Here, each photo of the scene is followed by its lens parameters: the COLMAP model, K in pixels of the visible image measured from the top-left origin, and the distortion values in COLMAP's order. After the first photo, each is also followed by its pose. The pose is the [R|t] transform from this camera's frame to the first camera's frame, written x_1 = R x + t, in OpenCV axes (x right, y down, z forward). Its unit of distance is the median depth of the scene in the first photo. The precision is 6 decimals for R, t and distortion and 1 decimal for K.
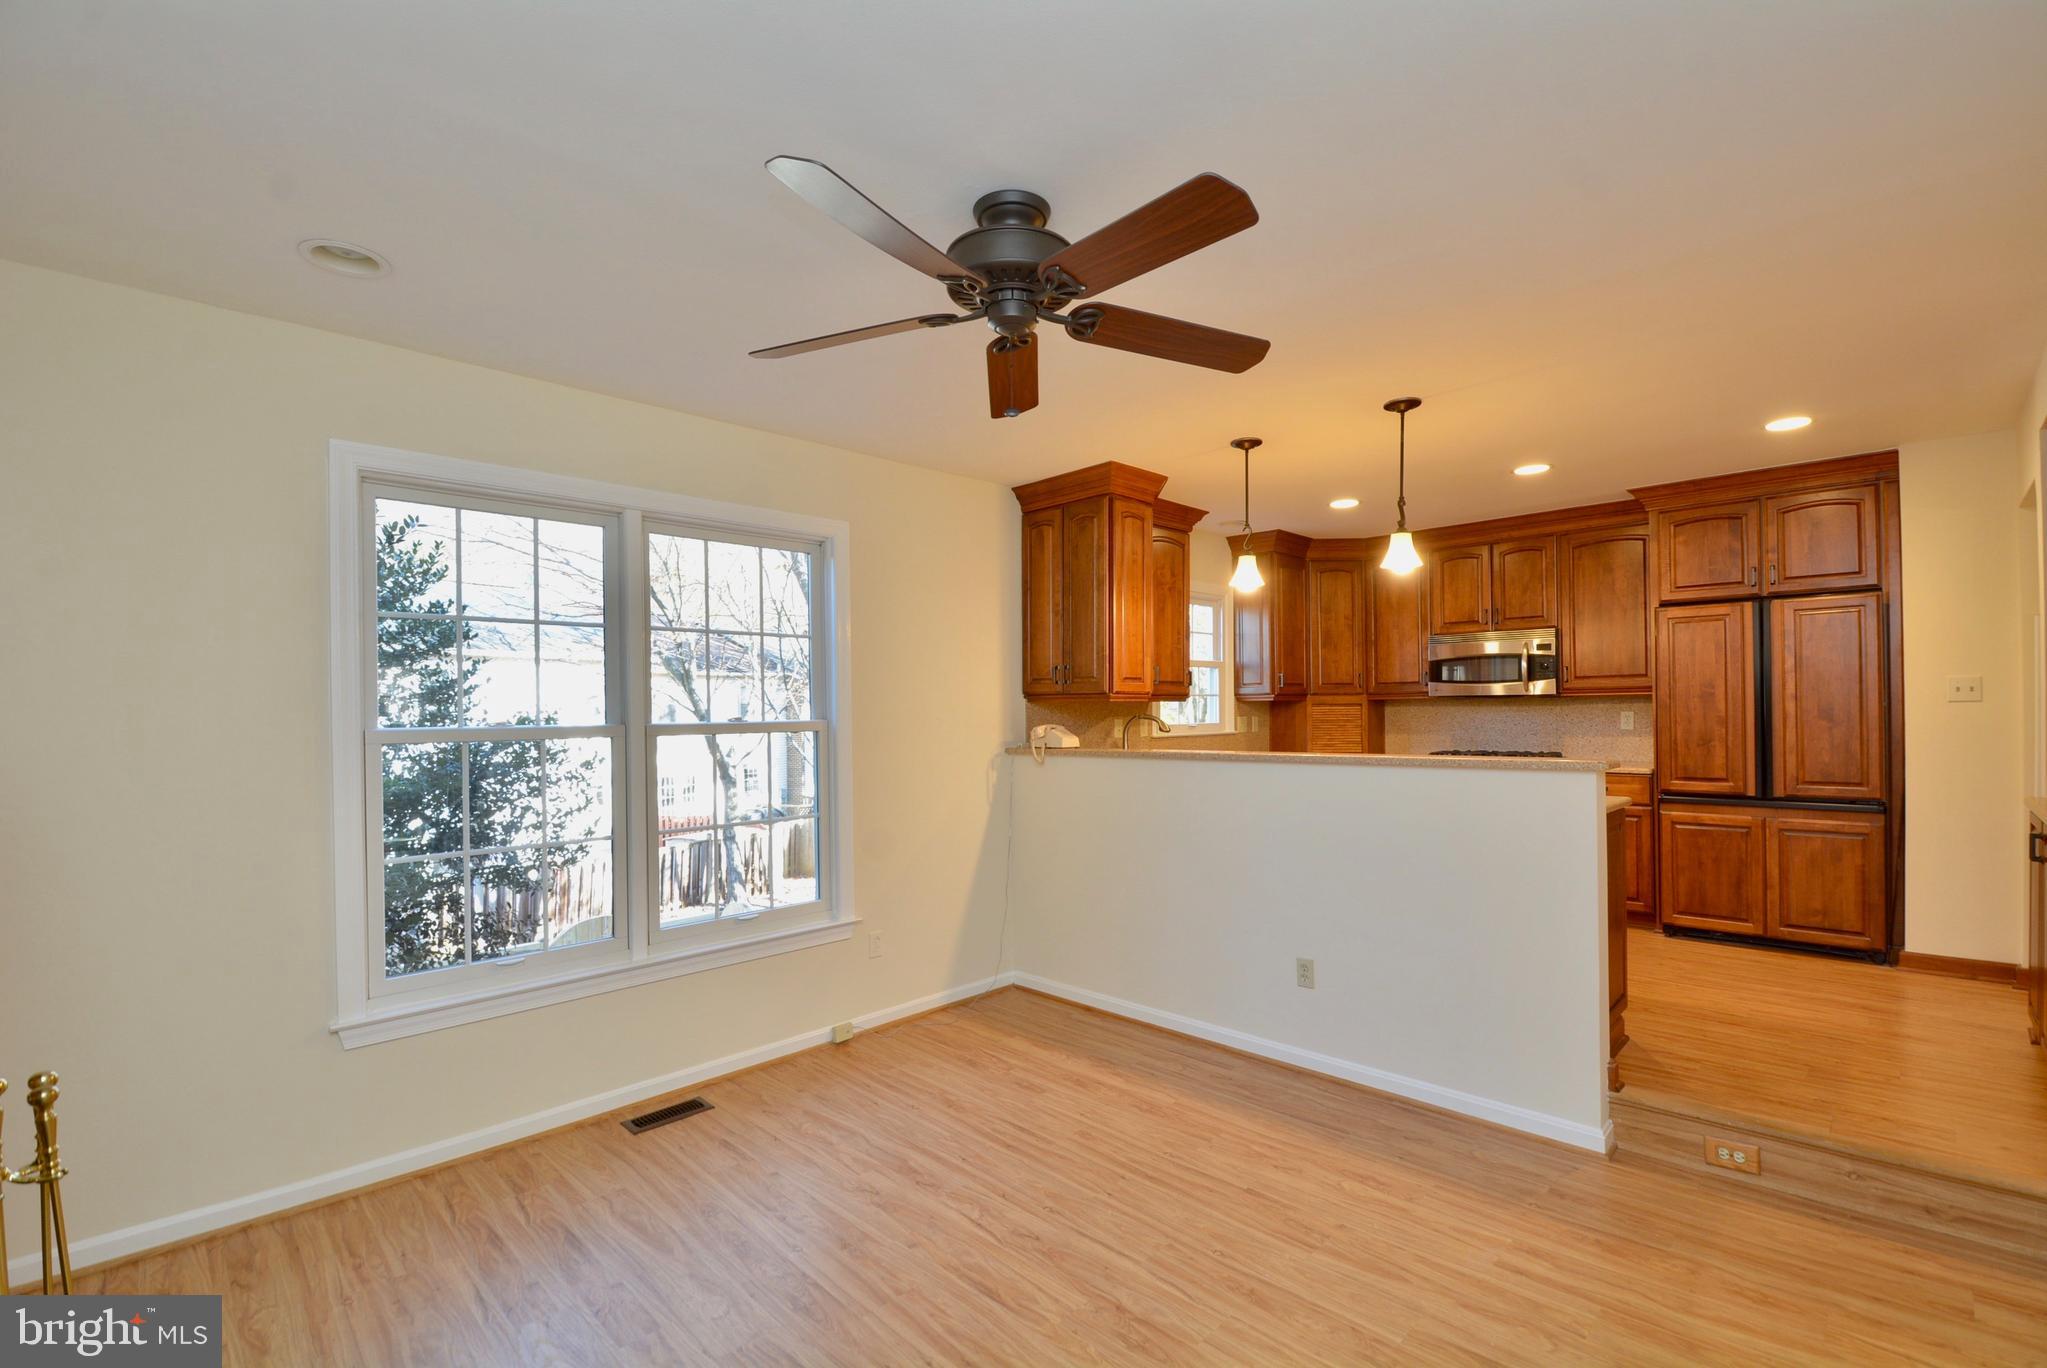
lens RADIAL K [[894.3, 0, 1045.6], [0, 894.3, 709.3], [0, 0, 1]] dist [0.018992, -0.025049]
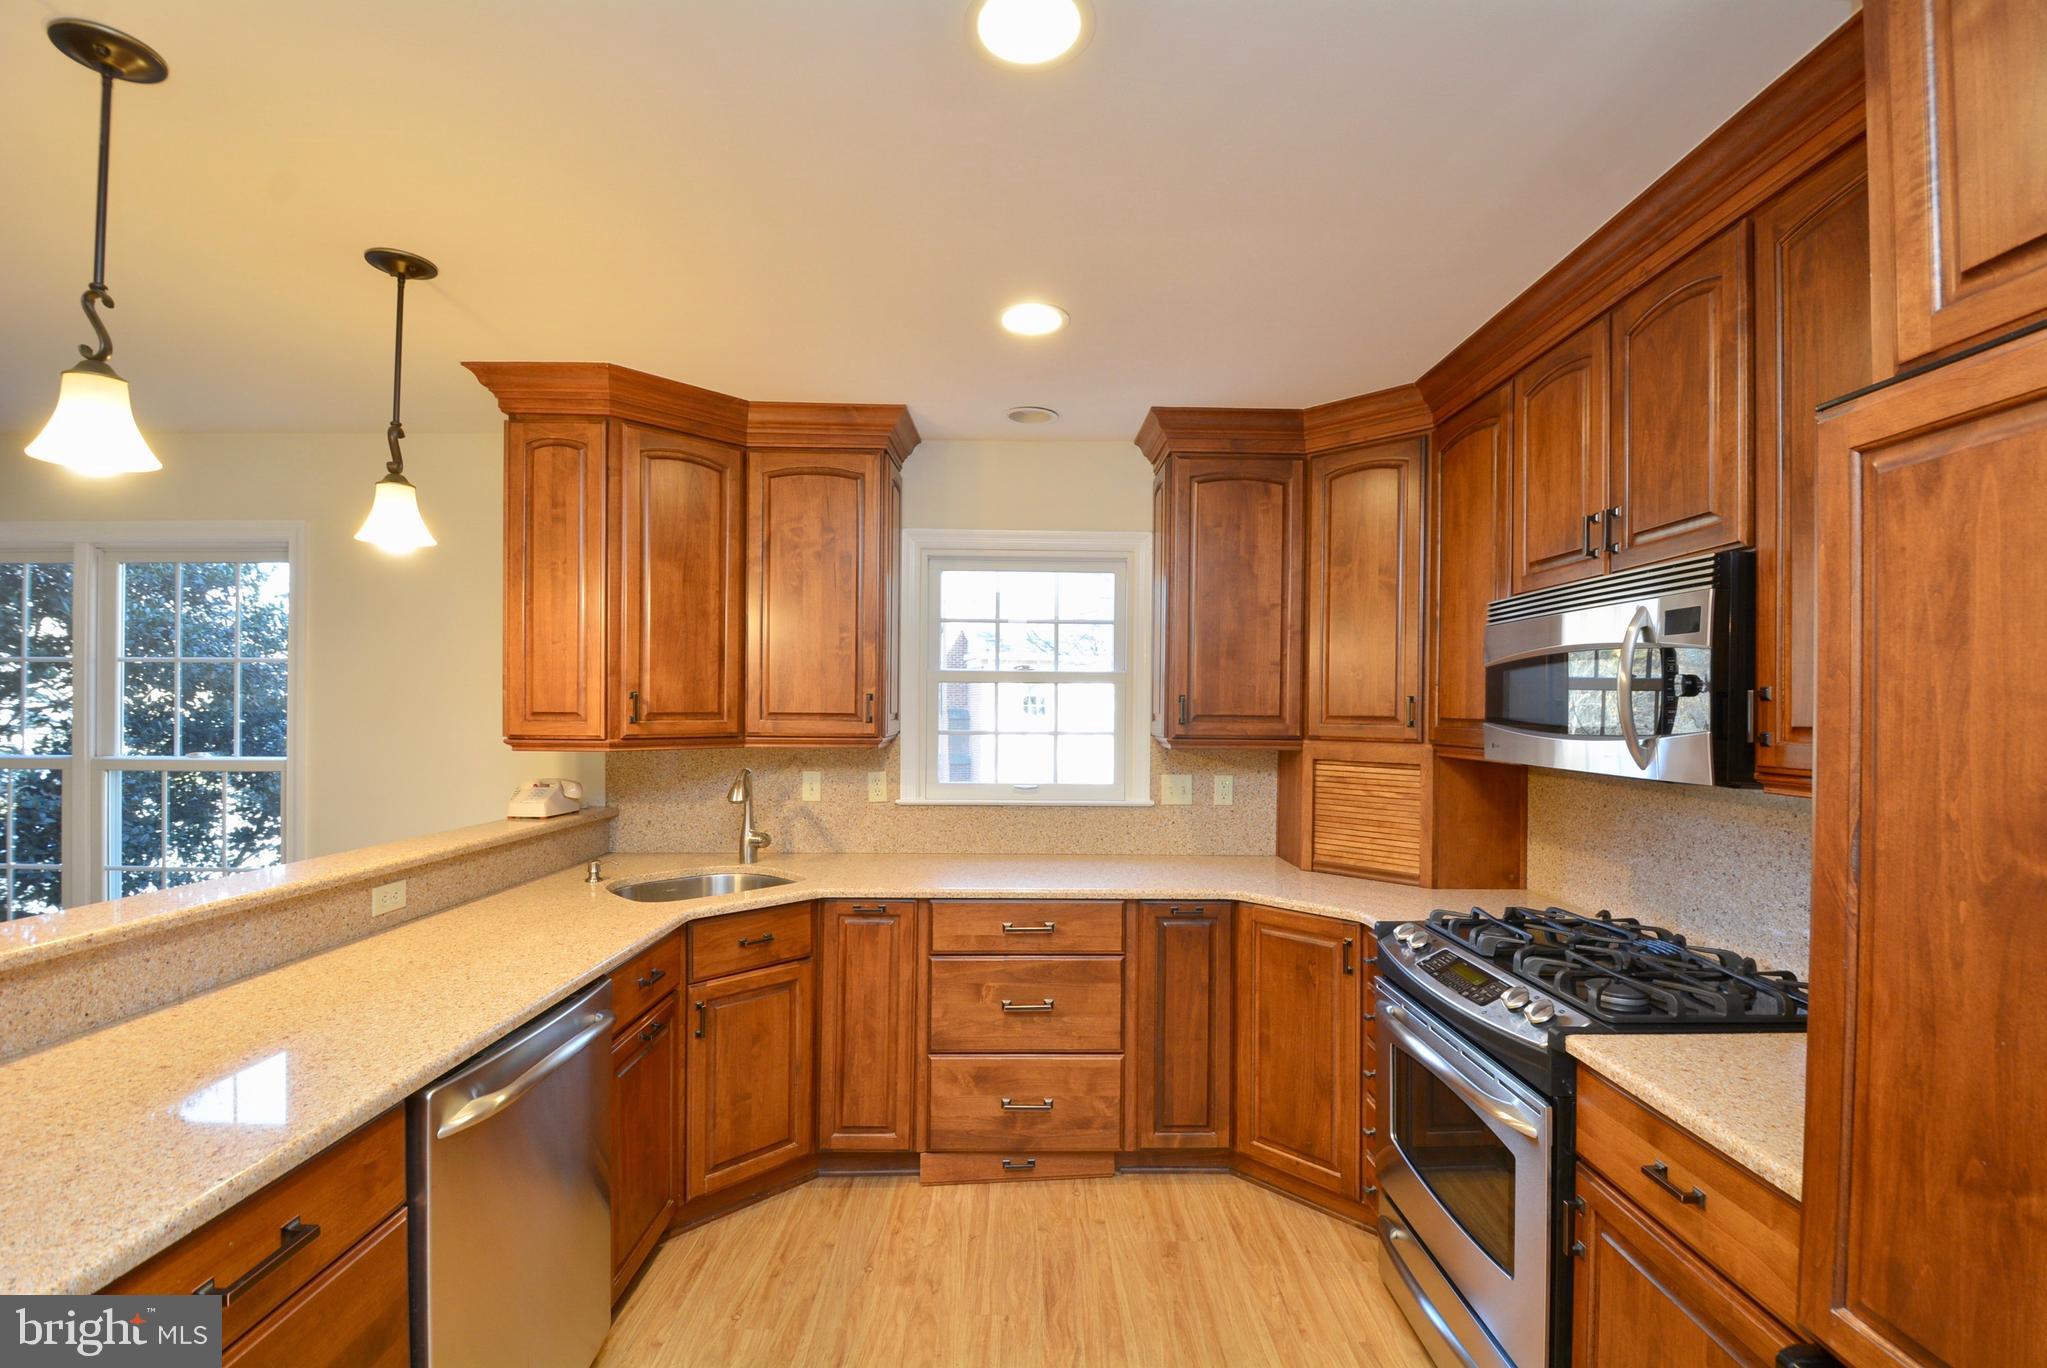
lens RADIAL K [[894.3, 0, 1045.6], [0, 894.3, 709.3], [0, 0, 1]] dist [0.018992, -0.025049]
pose [[0.709858, 0.019247, -0.704082, 0.764189], [-0.017163, 0.999802, 0.010028, -0.049581], [0.704136, 0.004965, 0.710048, 0.809529]]
